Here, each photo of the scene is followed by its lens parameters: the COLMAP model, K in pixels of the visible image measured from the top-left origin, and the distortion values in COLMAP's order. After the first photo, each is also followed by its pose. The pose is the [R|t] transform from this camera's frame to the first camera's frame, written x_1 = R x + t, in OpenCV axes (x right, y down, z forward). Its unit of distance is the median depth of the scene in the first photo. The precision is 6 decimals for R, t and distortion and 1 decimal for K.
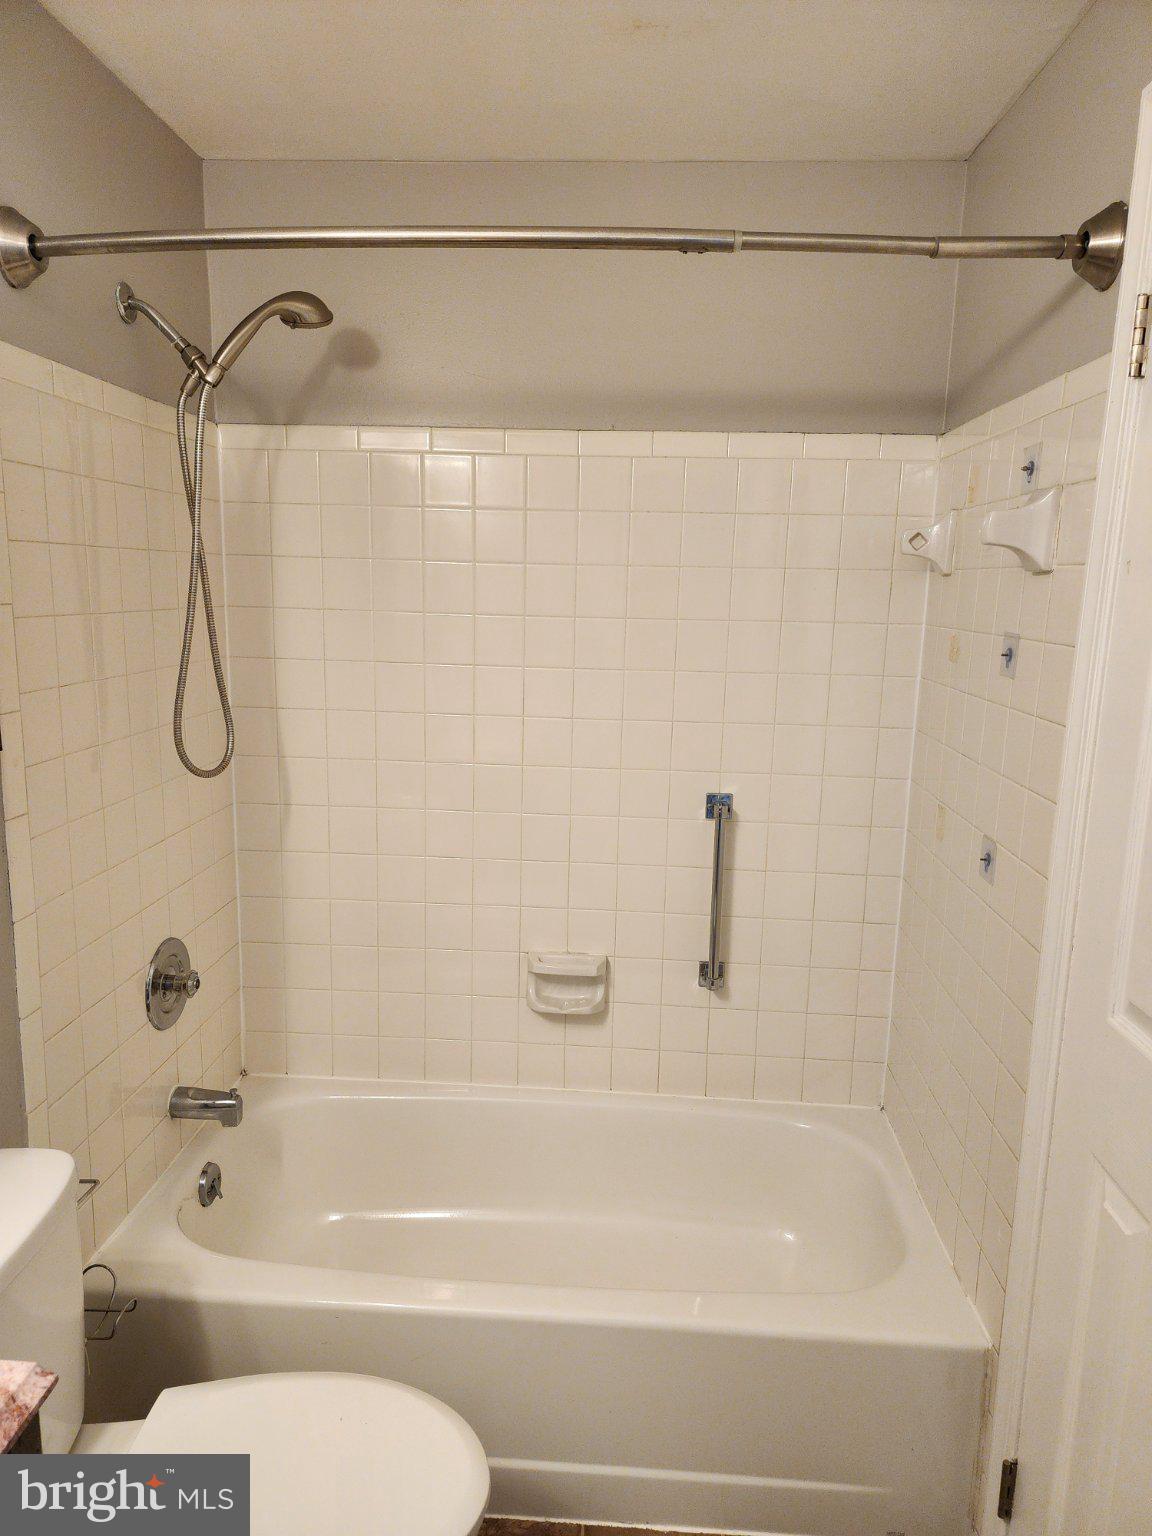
lens RADIAL K [[1022.4, 0, 572.6], [0, 1022.4, 774.3], [0, 0, 1]] dist [0.058209, -0.047613]
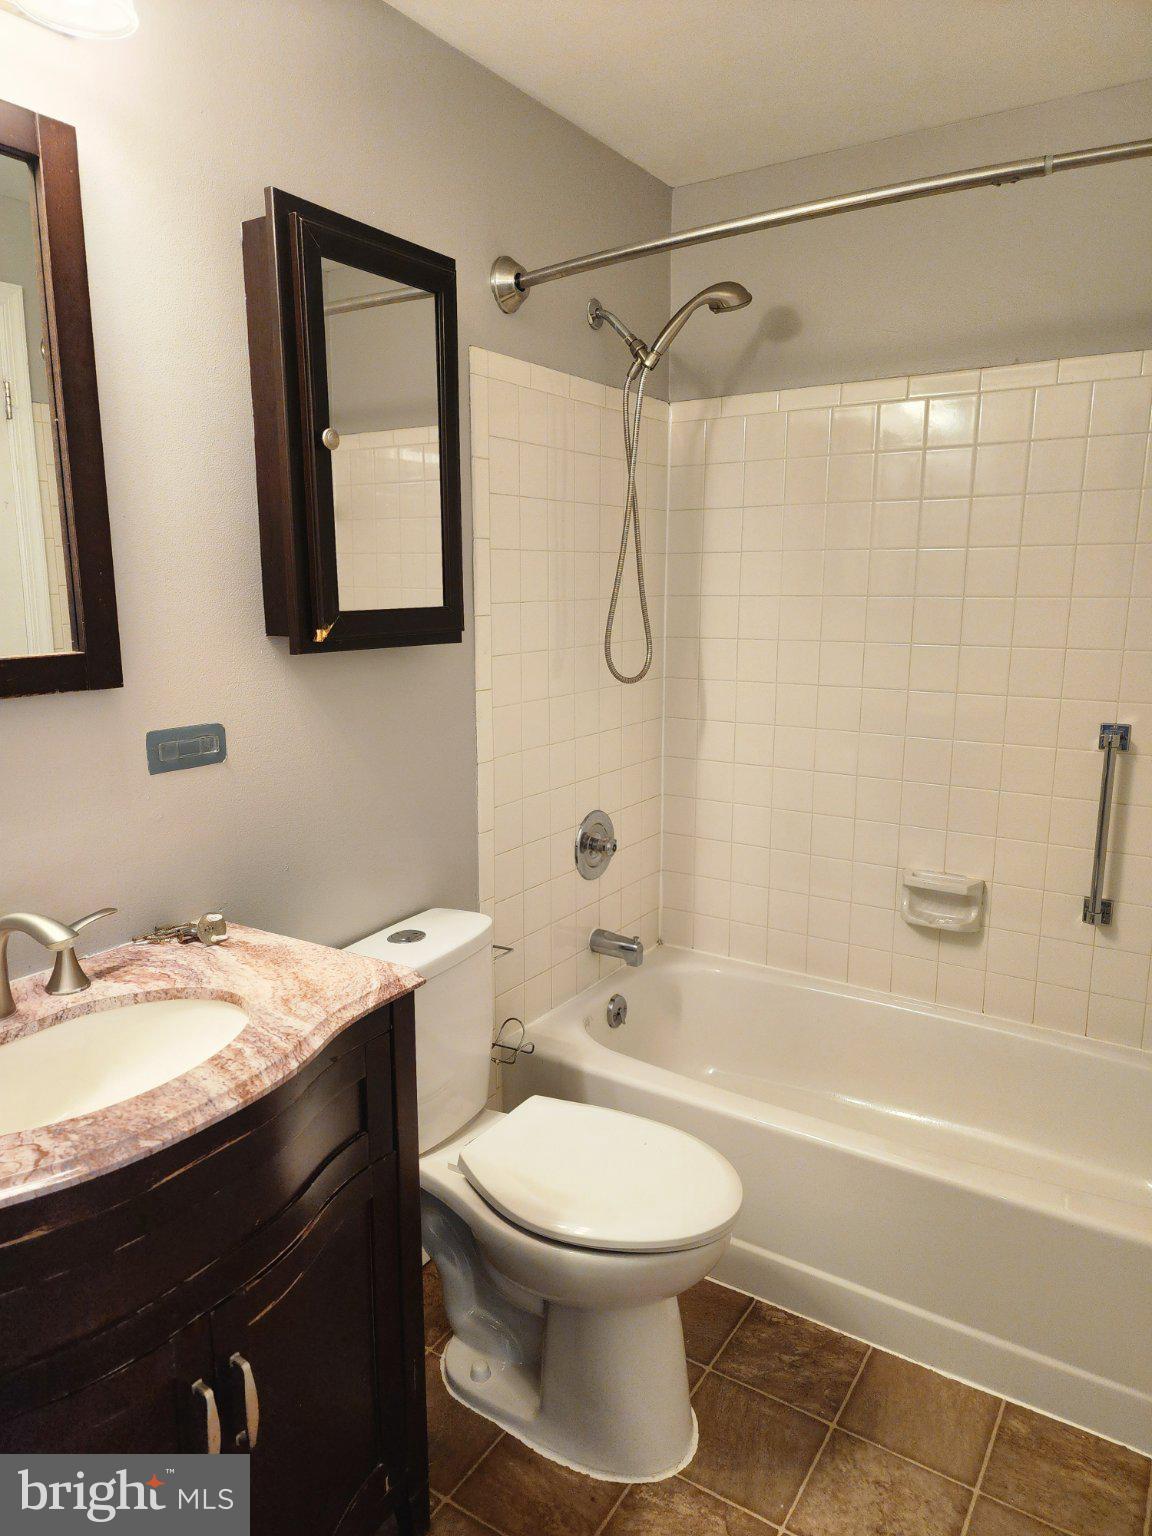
lens RADIAL K [[1022.4, 0, 565.0], [0, 1022.4, 769.5], [0, 0, 1]] dist [0.058209, -0.047613]
pose [[0.867244, 0.068927, -0.493089, 0.192491], [-0.069004, 0.997453, 0.018067, 0.086352], [0.493078, 0.018357, 0.869791, -0.122571]]
